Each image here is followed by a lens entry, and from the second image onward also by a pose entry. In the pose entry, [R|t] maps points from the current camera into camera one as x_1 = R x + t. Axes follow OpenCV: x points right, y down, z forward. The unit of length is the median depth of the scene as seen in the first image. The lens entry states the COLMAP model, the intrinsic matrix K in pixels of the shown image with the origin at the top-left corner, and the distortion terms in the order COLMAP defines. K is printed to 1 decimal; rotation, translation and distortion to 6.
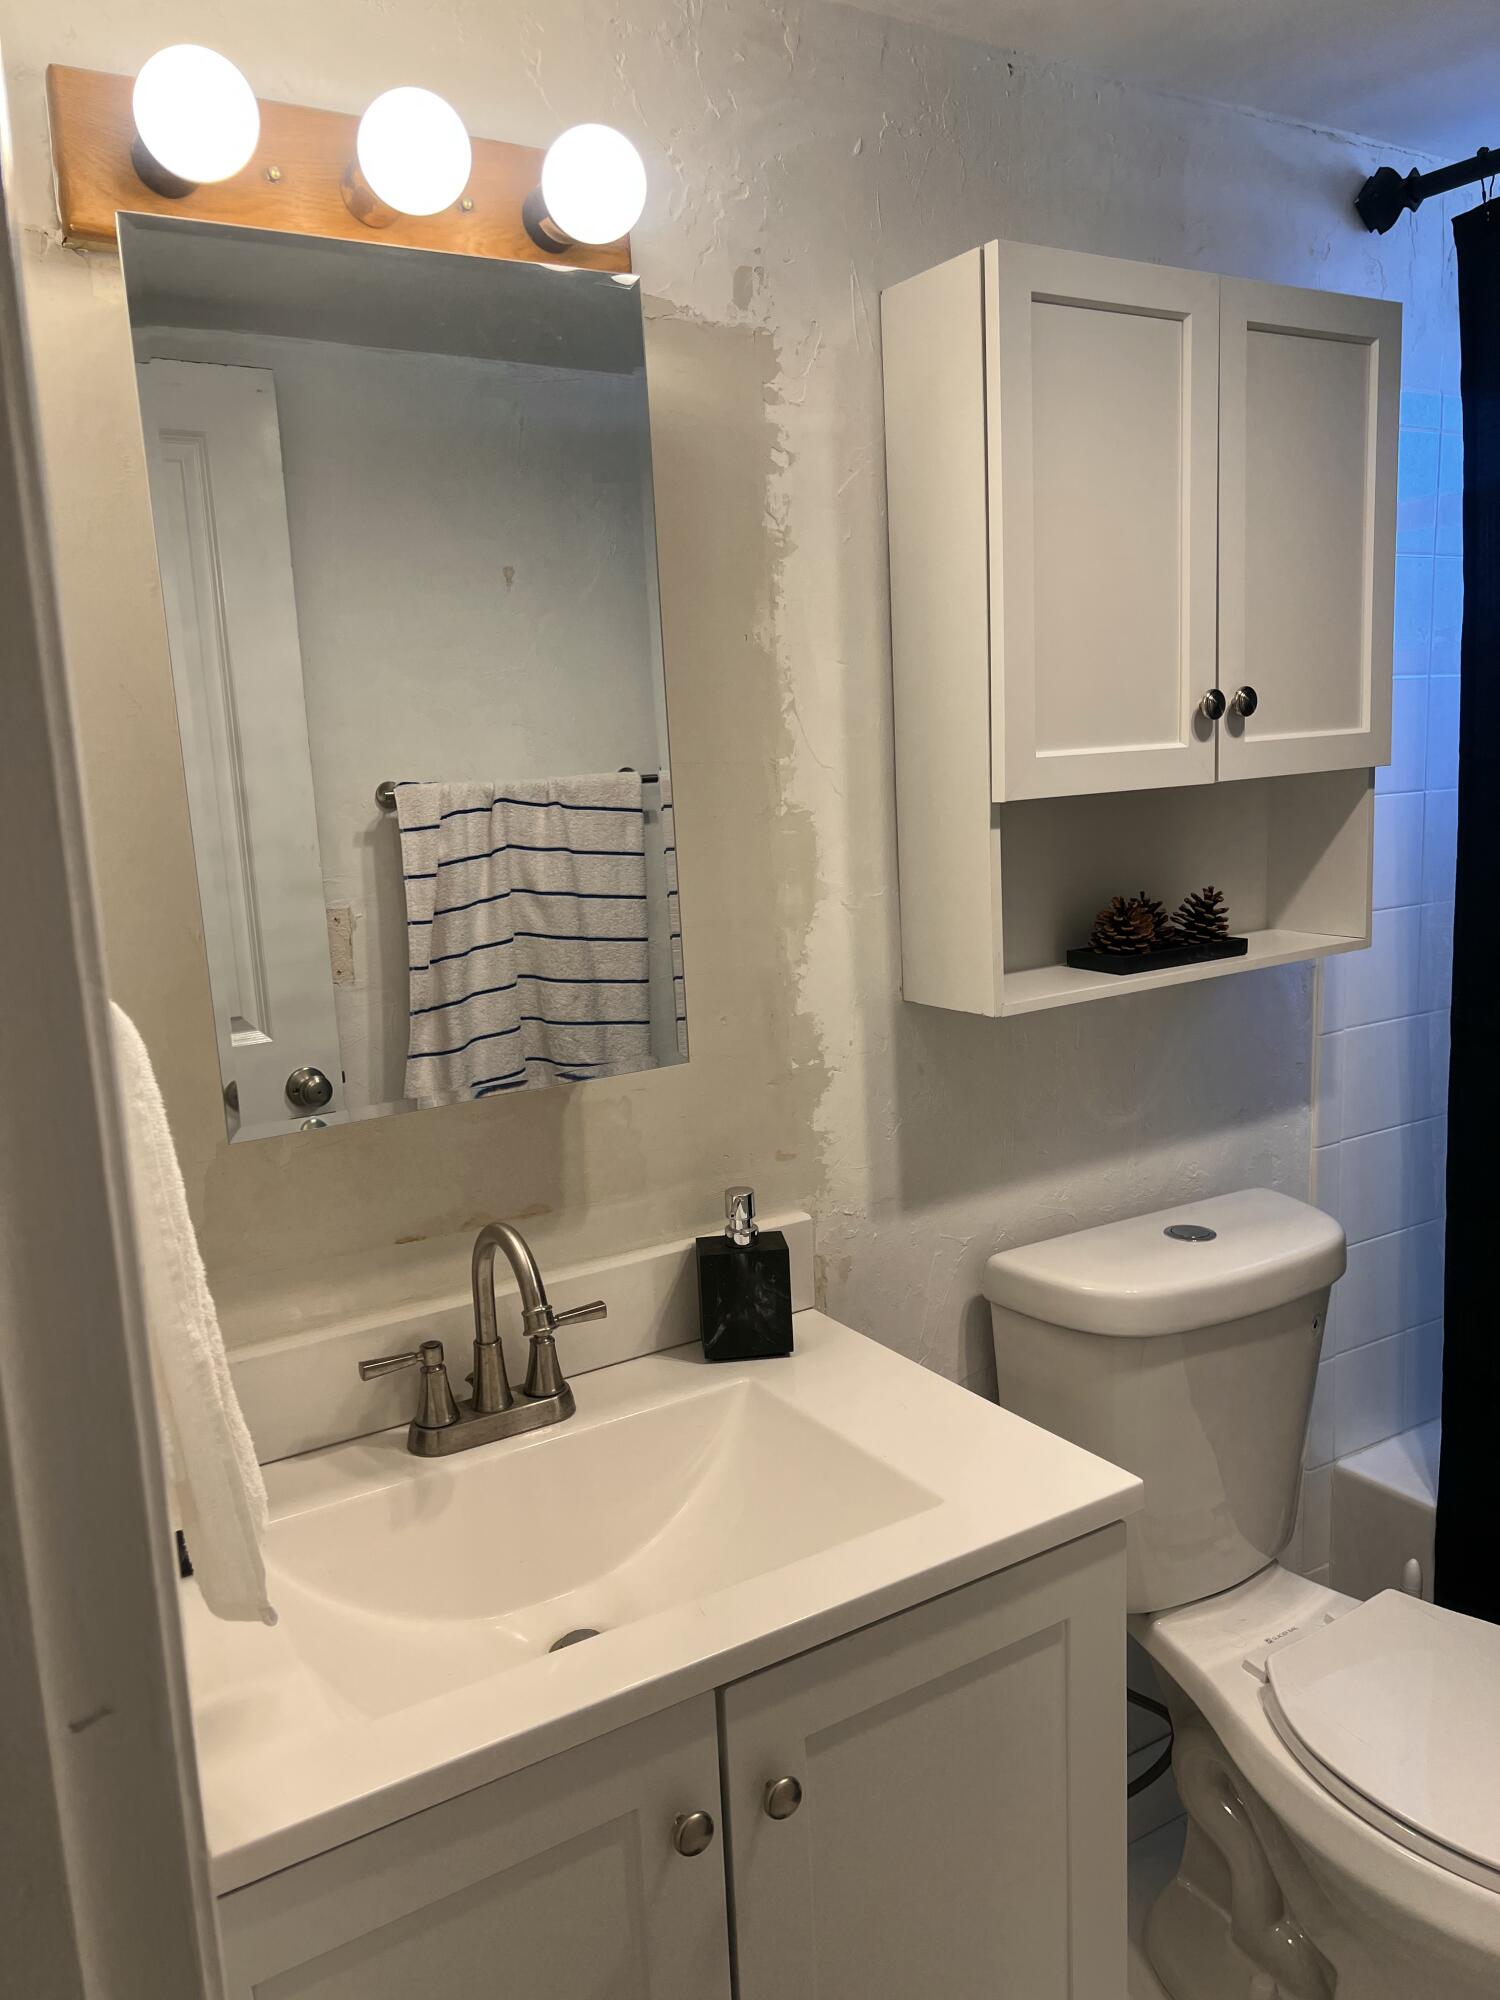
lens RADIAL K [[1518.2, 0, 734.8], [0, 1518.2, 1012.8], [0, 0, 1]] dist [0.043306, -0.050005]
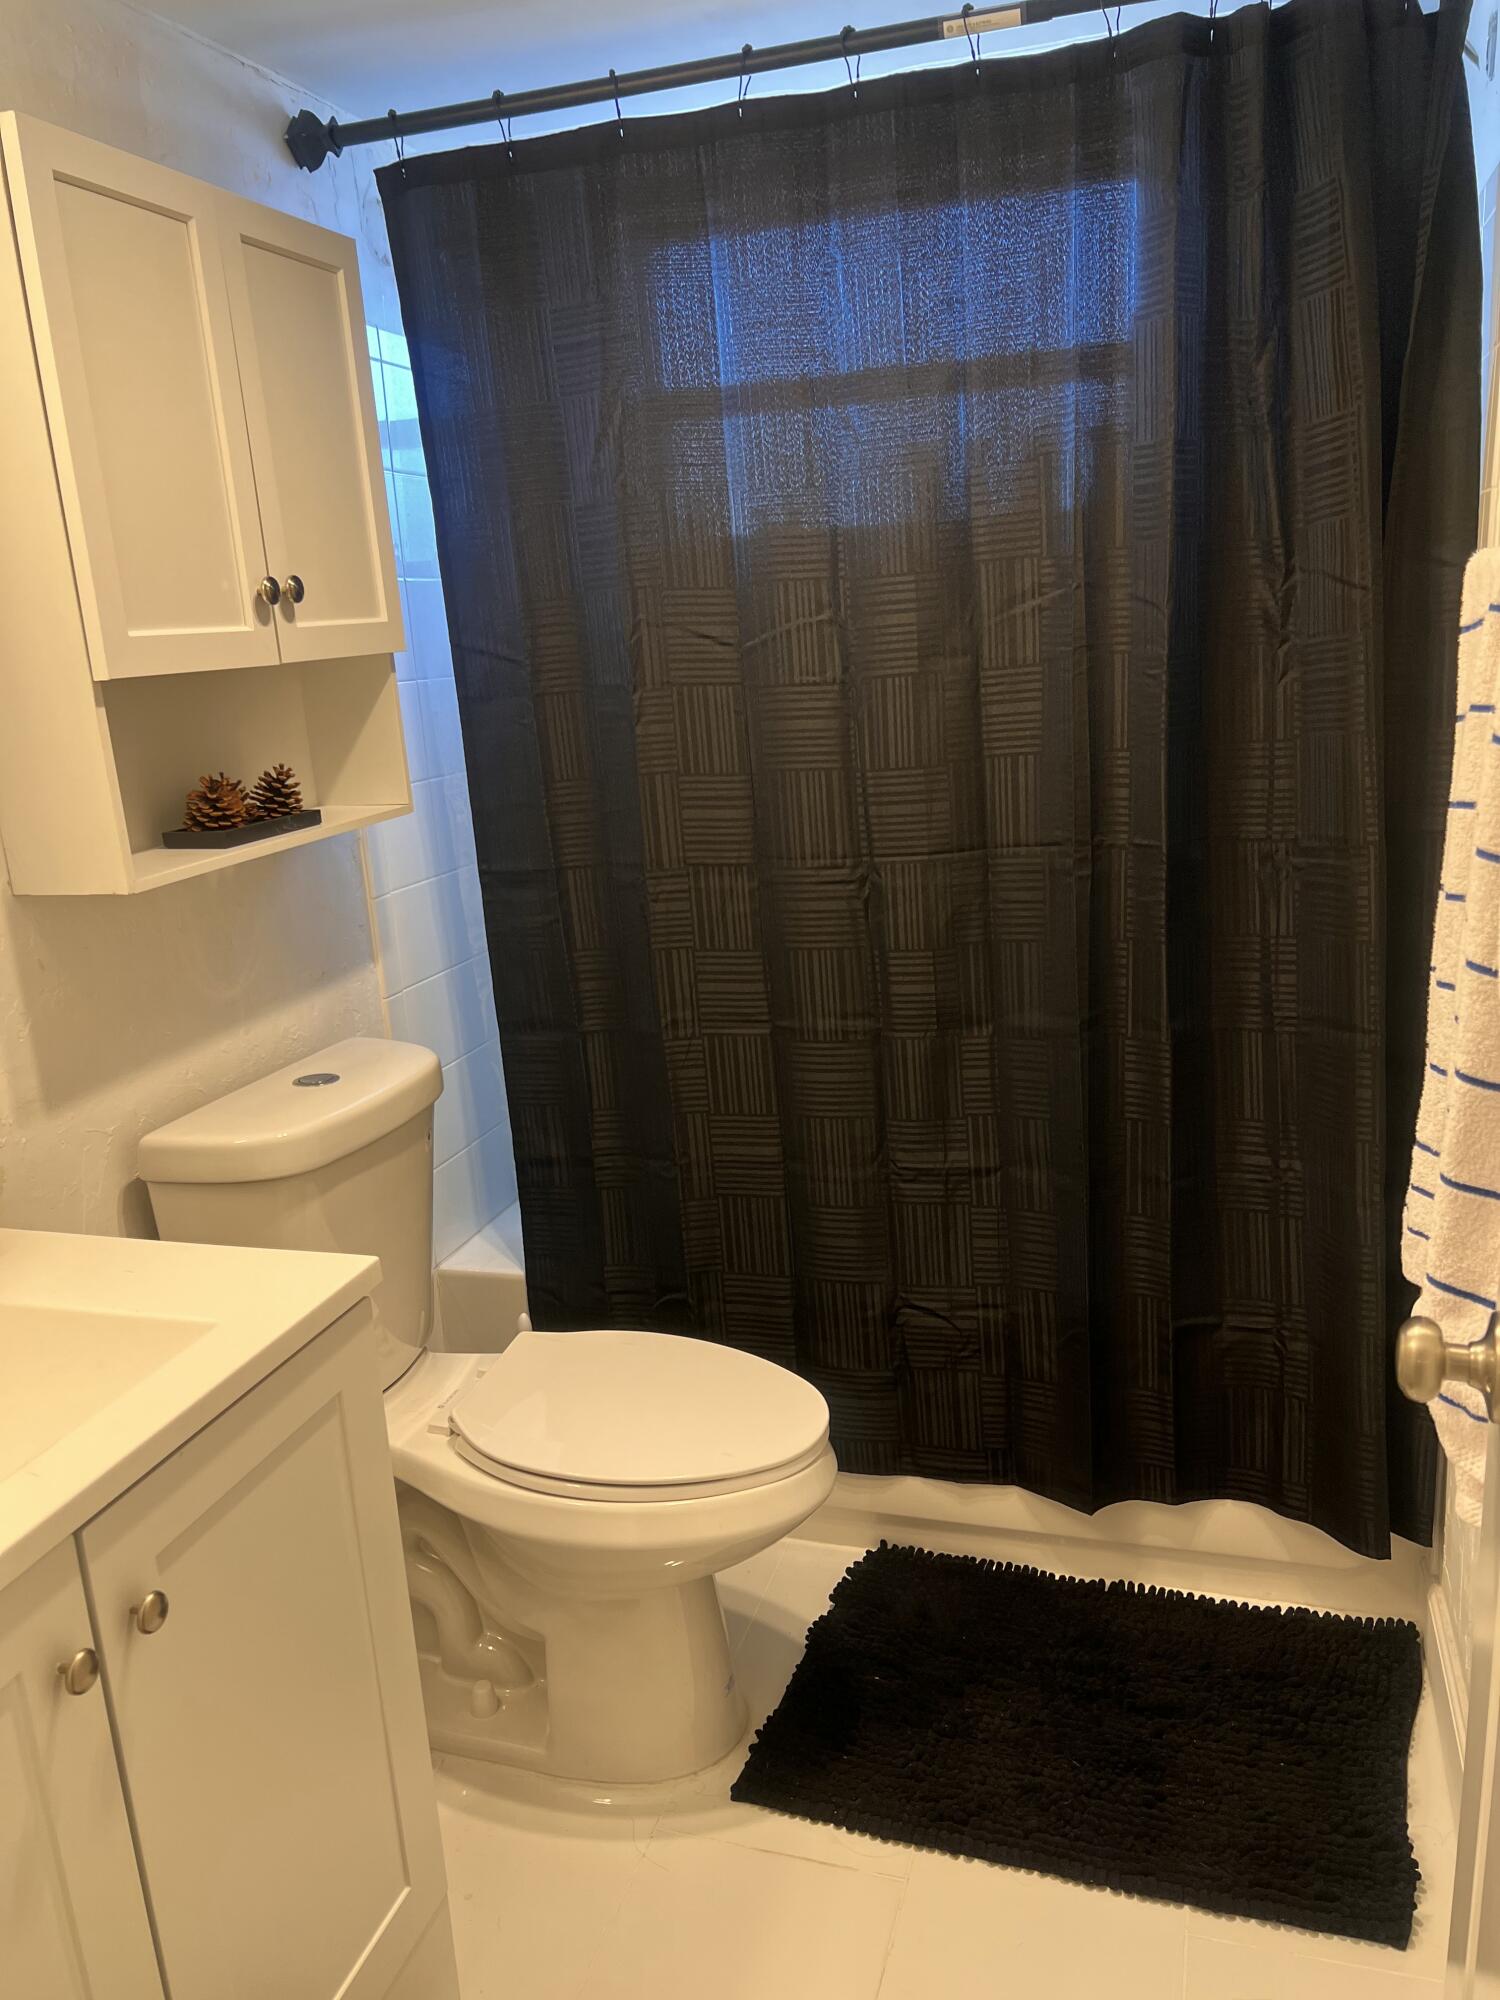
lens RADIAL K [[1518.2, 0, 747.0], [0, 1518.2, 1015.9], [0, 0, 1]] dist [0.043306, -0.050005]
pose [[0.756343, -0.167592, 0.632344, -0.156000], [0.143408, 0.985592, 0.089686, 0.044877], [-0.638263, 0.022850, 0.769479, -0.048518]]
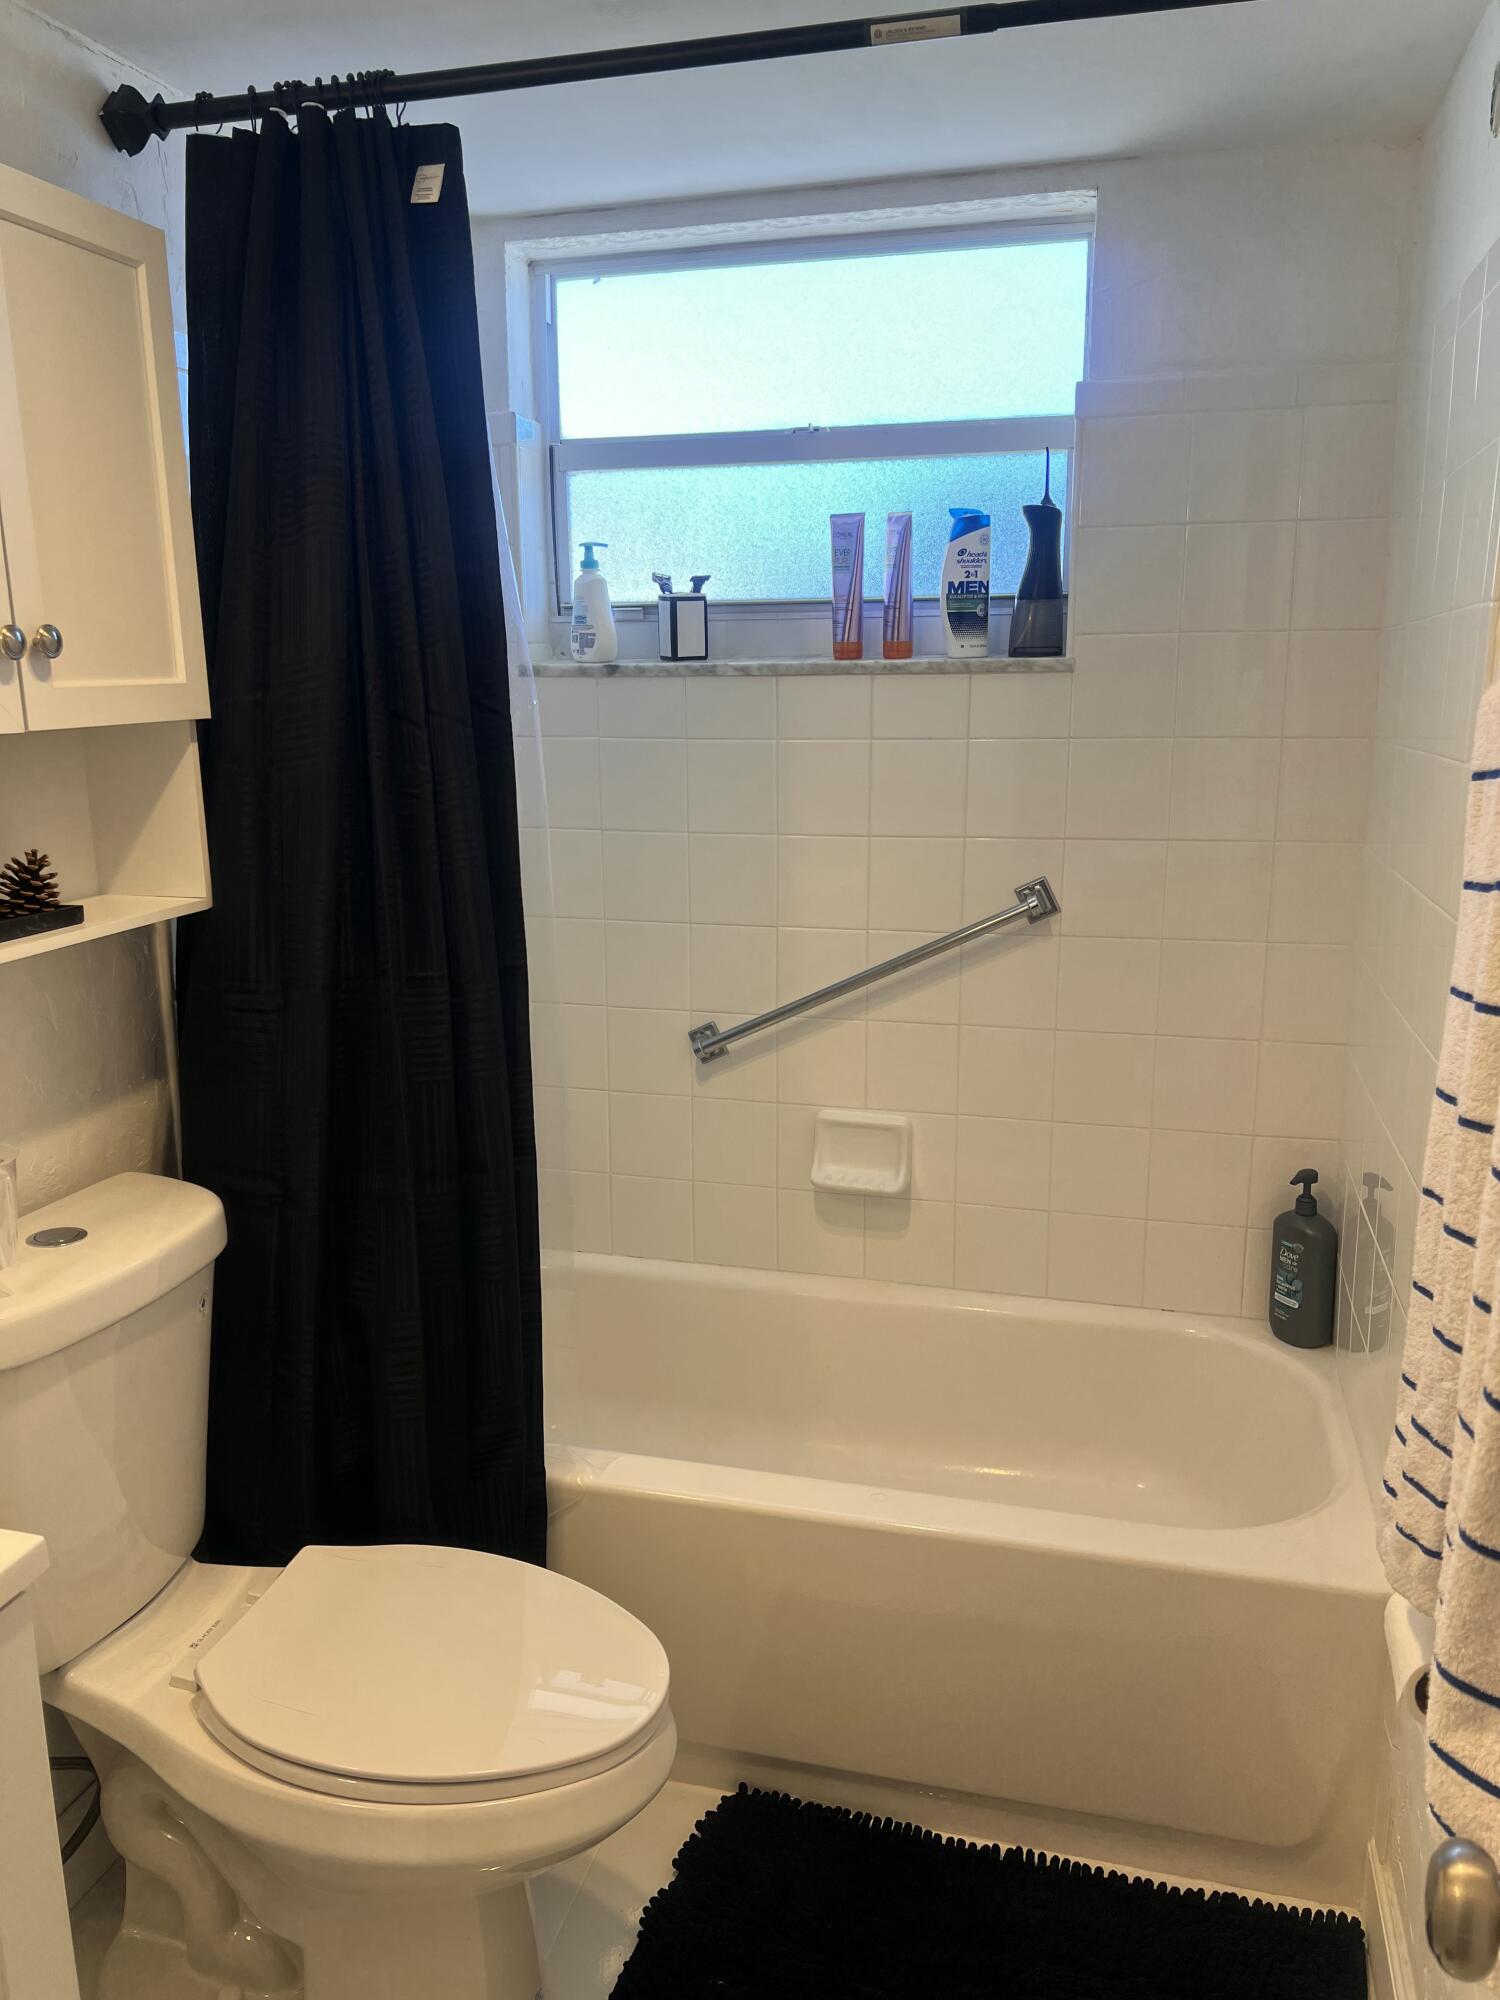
lens RADIAL K [[1518.2, 0, 741.1], [0, 1518.2, 1004.4], [0, 0, 1]] dist [0.043306, -0.050005]
pose [[0.733682, -0.108241, 0.670817, 0.005887], [0.098251, 0.993755, 0.052892, 0.000553], [-0.672353, 0.027102, 0.739735, 0.062312]]
